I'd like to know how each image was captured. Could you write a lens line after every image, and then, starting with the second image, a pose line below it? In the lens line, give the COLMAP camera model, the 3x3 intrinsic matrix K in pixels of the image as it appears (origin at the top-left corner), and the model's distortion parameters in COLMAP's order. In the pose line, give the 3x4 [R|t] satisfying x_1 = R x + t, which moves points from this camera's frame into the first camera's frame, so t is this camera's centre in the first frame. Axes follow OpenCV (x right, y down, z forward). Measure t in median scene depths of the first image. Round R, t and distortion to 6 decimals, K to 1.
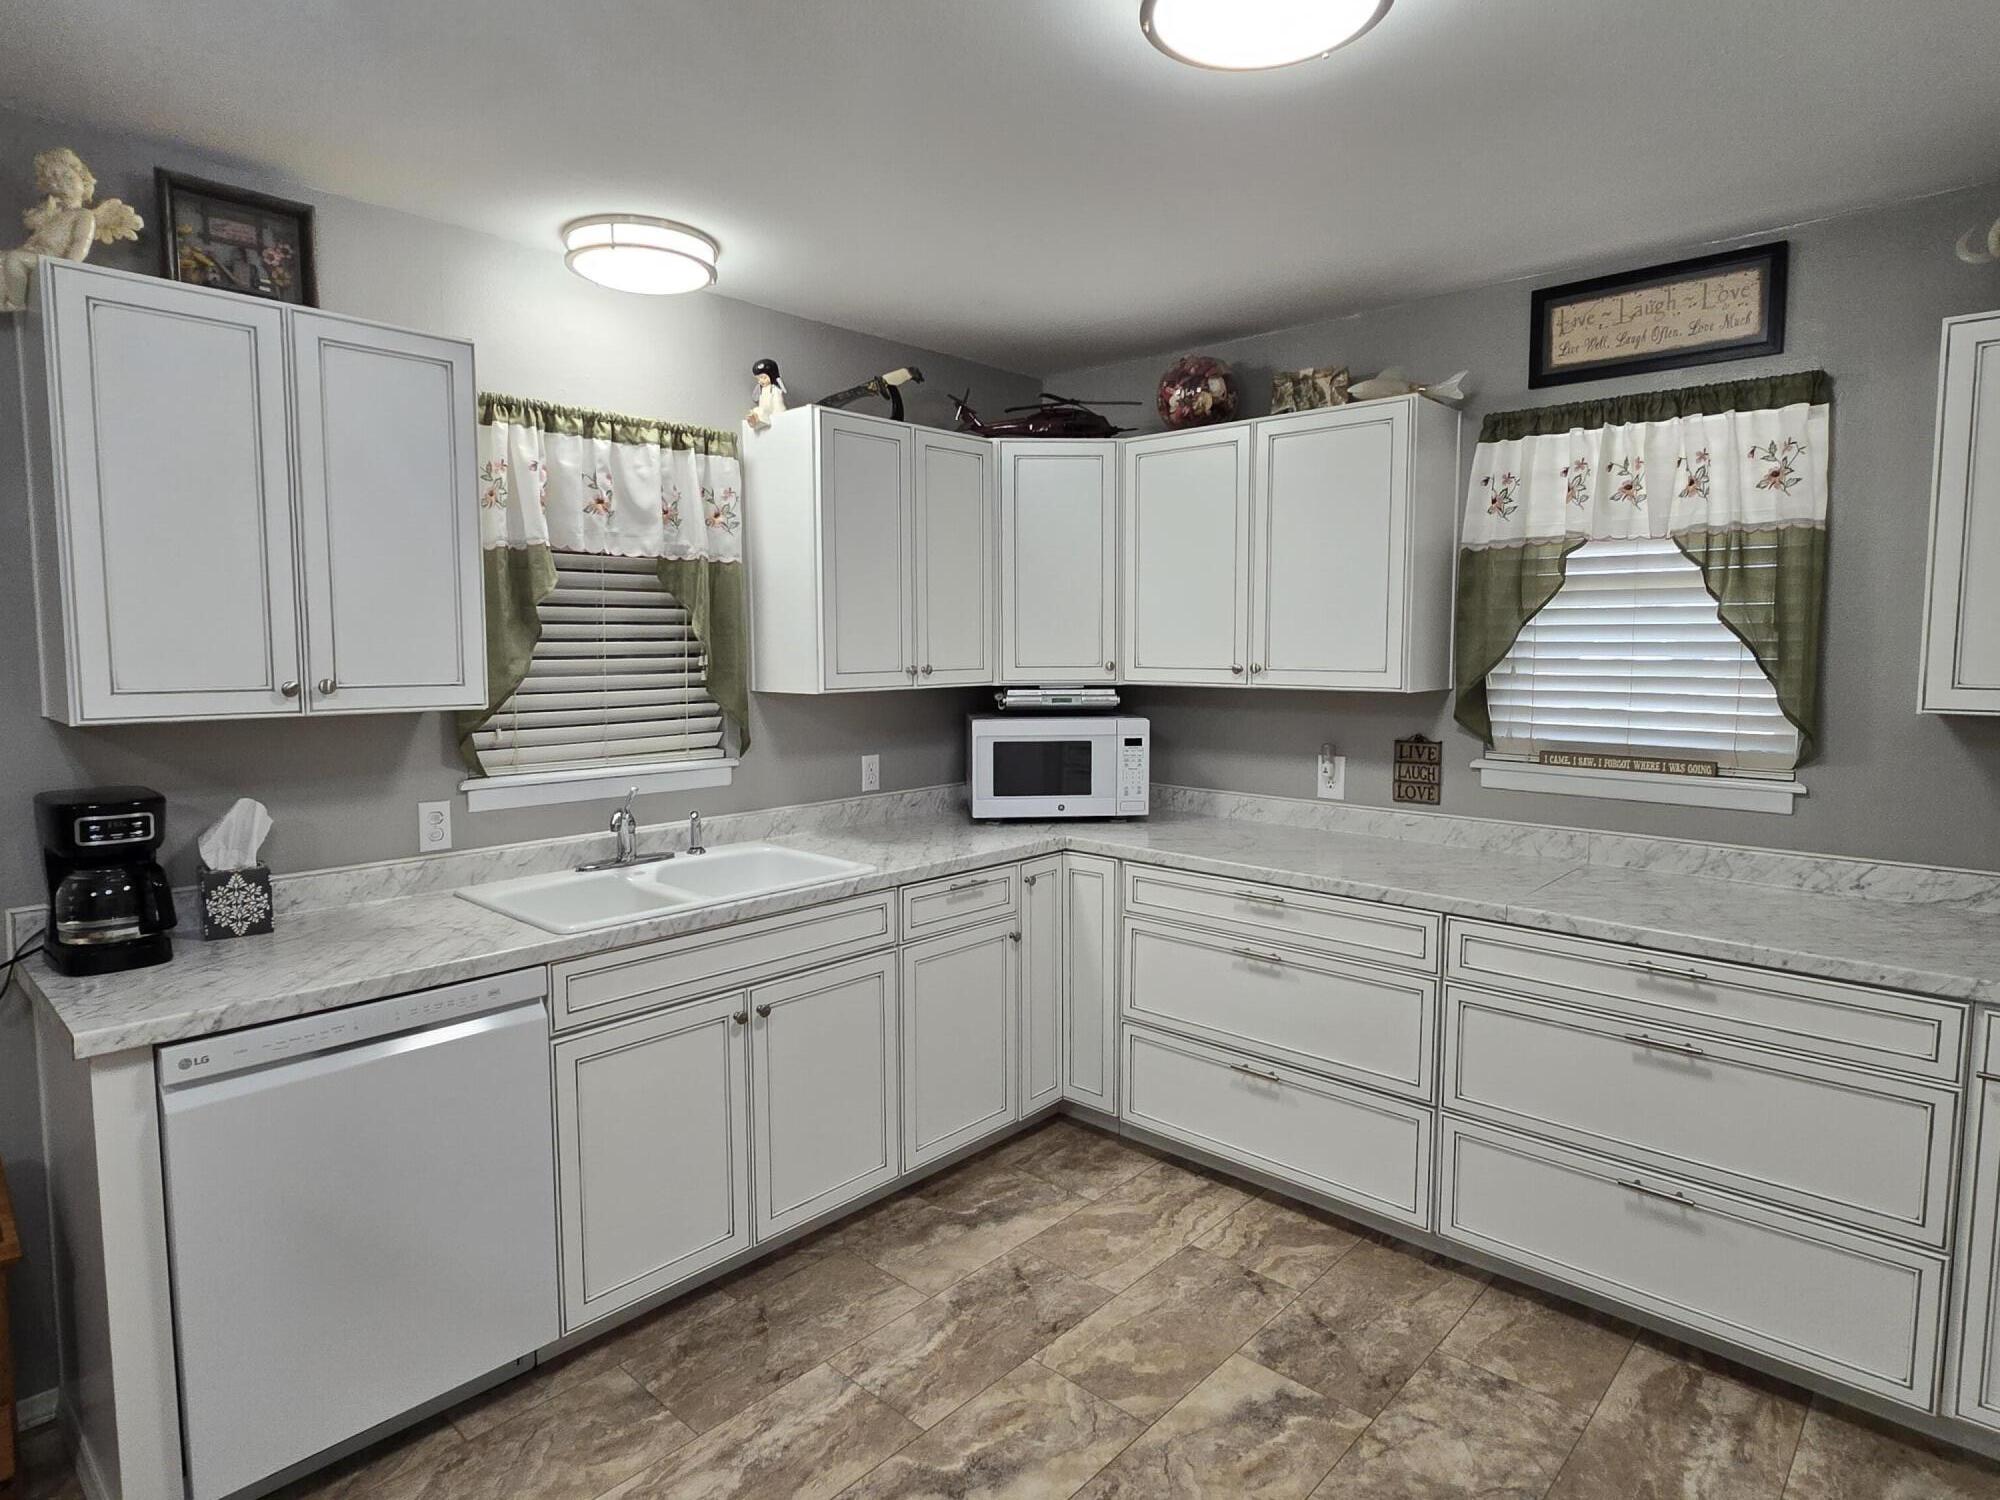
lens RADIAL K [[1132.0, 0, 1002.5], [0, 1132.0, 735.4], [0, 0, 1]] dist [0.015754, -0.008140]
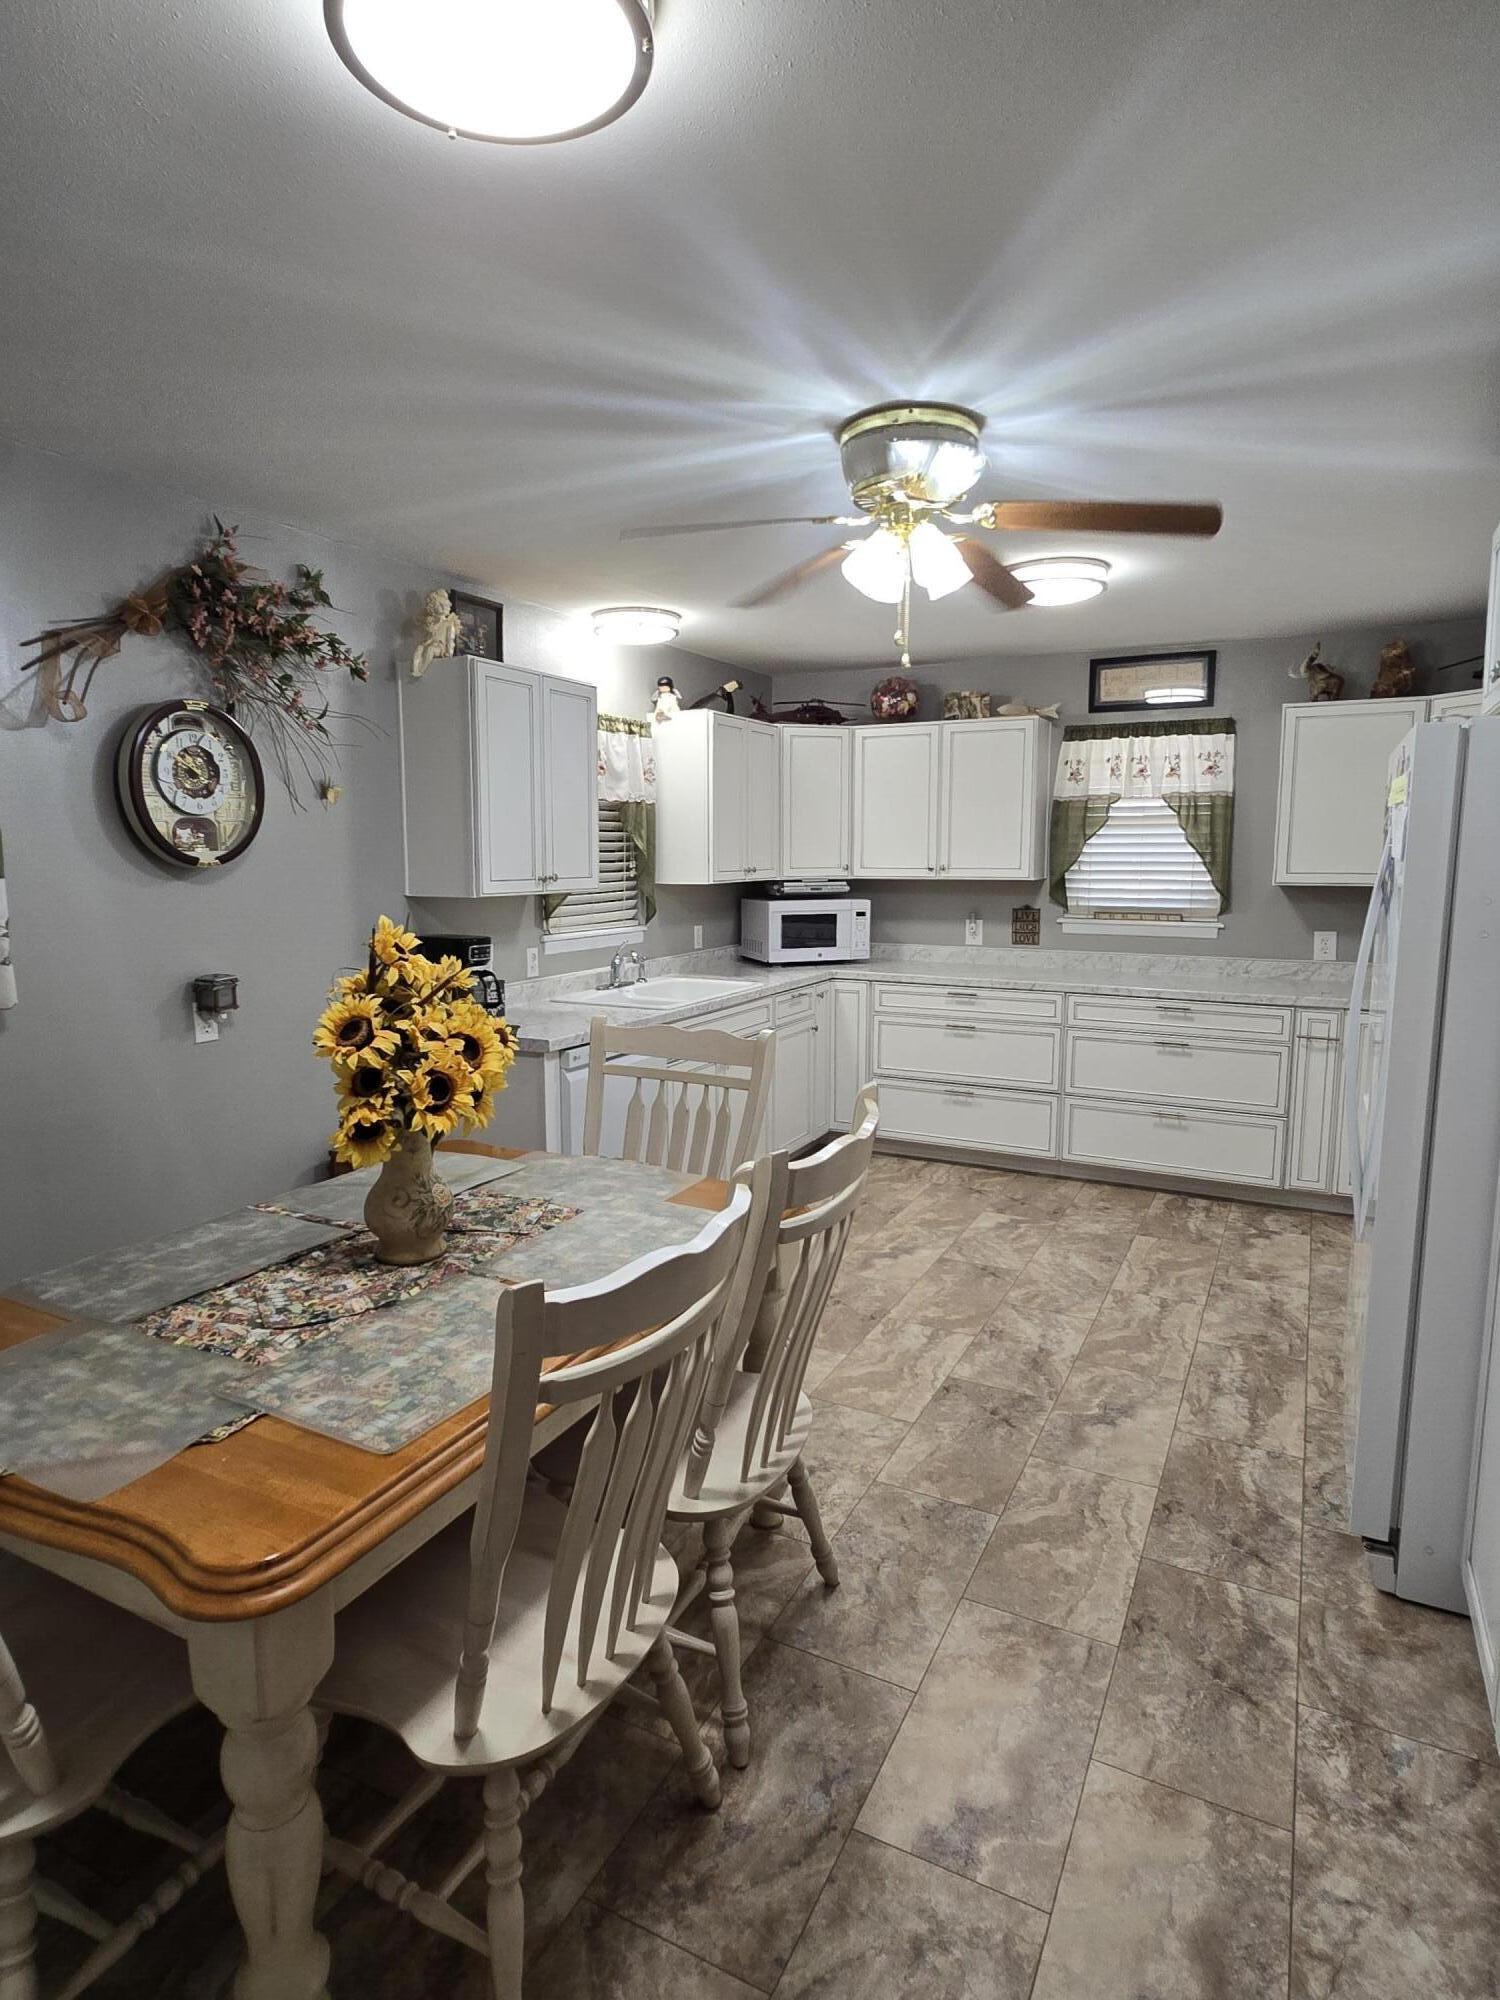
lens RADIAL K [[1132.0, 0, 739.7], [0, 1132.0, 996.4], [0, 0, 1]] dist [0.015754, -0.008140]
pose [[0.964035, -0.034303, 0.263554, -0.600598], [0.022582, 0.998622, 0.047373, 0.053500], [-0.264816, -0.039718, 0.963481, -0.656206]]
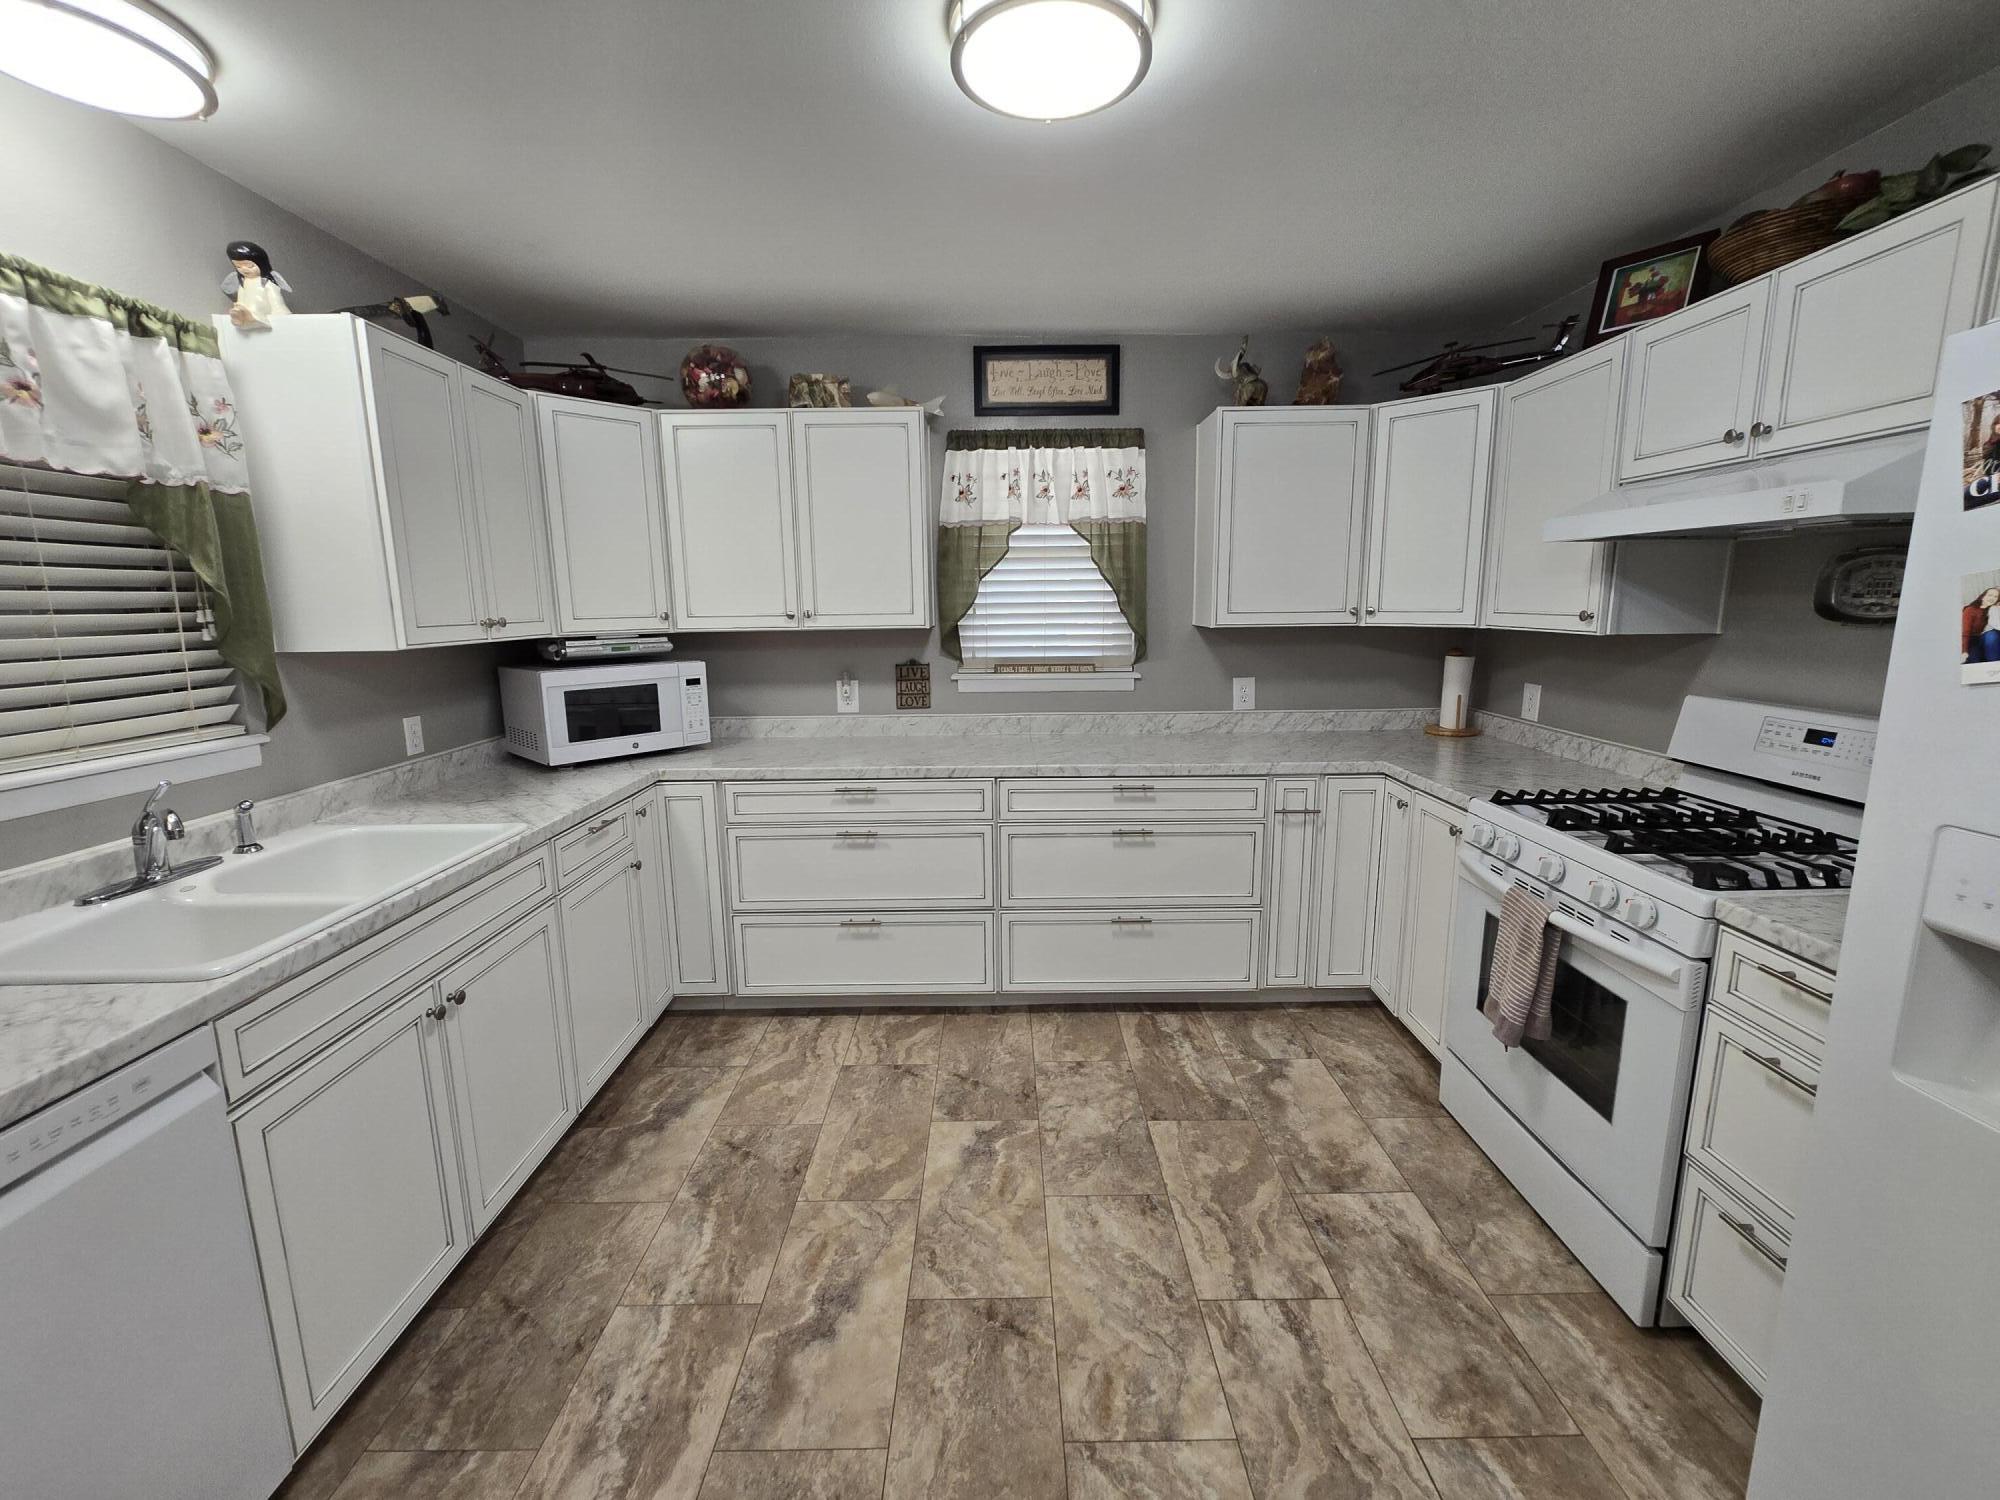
lens RADIAL K [[826.6, 0, 1006.2], [0, 826.6, 738.7], [0, 0, 1]] dist [0.001028, 0.001732]
pose [[0.728530, -0.120012, 0.674419, -0.281354], [0.069576, 0.992406, 0.101439, 0.000341], [-0.681472, -0.026978, 0.731347, 0.199015]]
